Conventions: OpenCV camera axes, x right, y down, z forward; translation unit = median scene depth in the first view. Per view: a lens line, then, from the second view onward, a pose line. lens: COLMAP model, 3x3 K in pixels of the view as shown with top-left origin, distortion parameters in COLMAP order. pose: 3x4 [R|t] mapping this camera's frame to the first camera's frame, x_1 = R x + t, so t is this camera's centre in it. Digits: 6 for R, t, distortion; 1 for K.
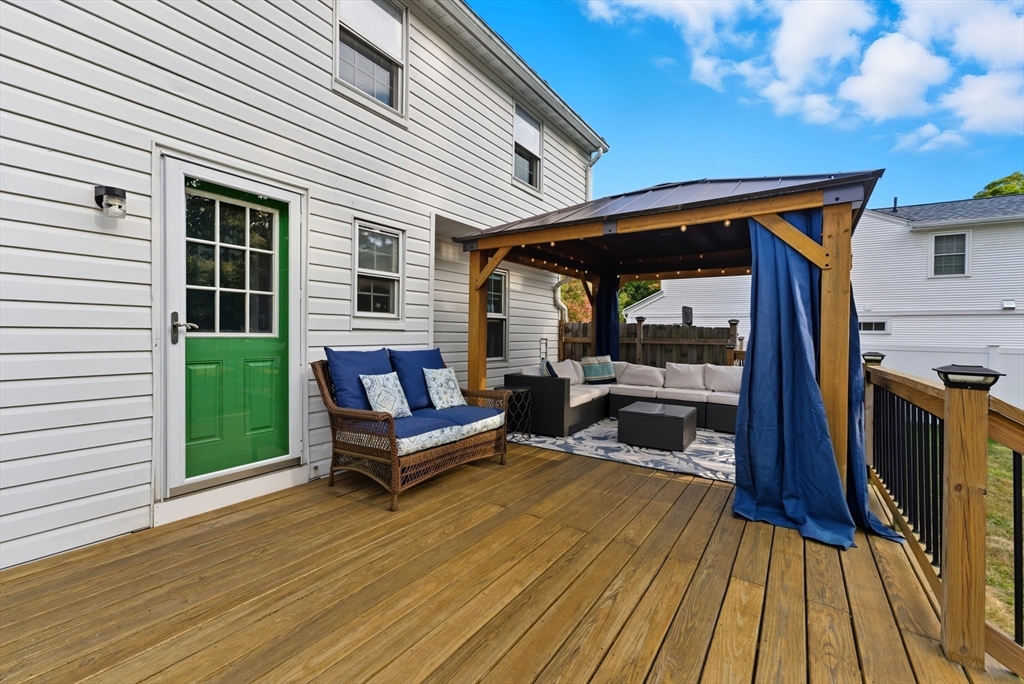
lens RADIAL K [[425.6, 0, 514.6], [0, 425.6, 334.8], [0, 0, 1]] dist [0.000029, 0.000719]
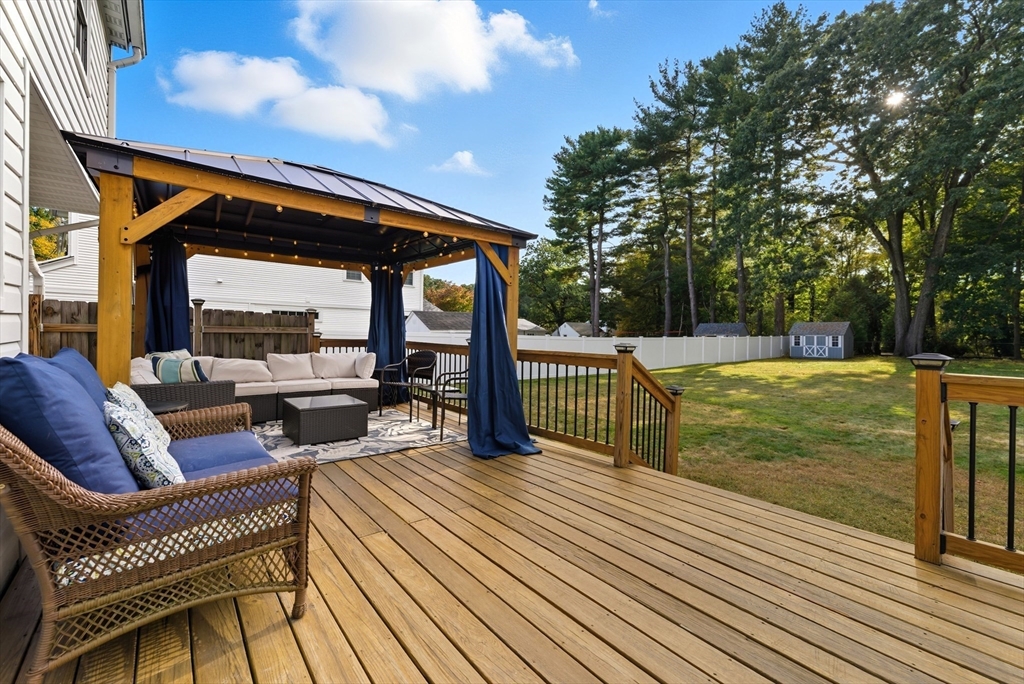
lens RADIAL K [[425.6, 0, 510.4], [0, 425.6, 337.8], [0, 0, 1]] dist [0.000029, 0.000719]
pose [[0.304290, -0.029542, 0.952121, -0.518018], [-0.013040, 0.999296, 0.035174, -0.011211], [-0.952490, -0.023119, 0.303691, 0.351373]]
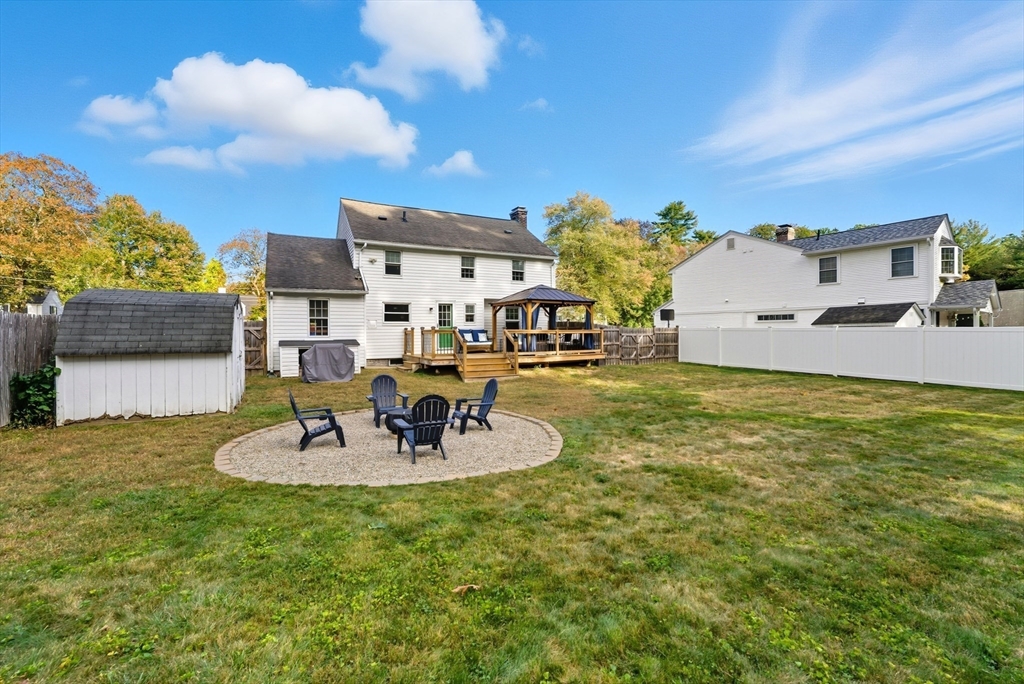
lens RADIAL K [[425.6, 0, 513.8], [0, 425.6, 336.3], [0, 0, 1]] dist [0.000029, 0.000719]
pose [[0.922306, -0.012621, -0.386254, 1.967461], [0.017779, 0.999794, 0.009784, 0.072145], [0.386051, -0.015891, 0.922340, -3.207598]]
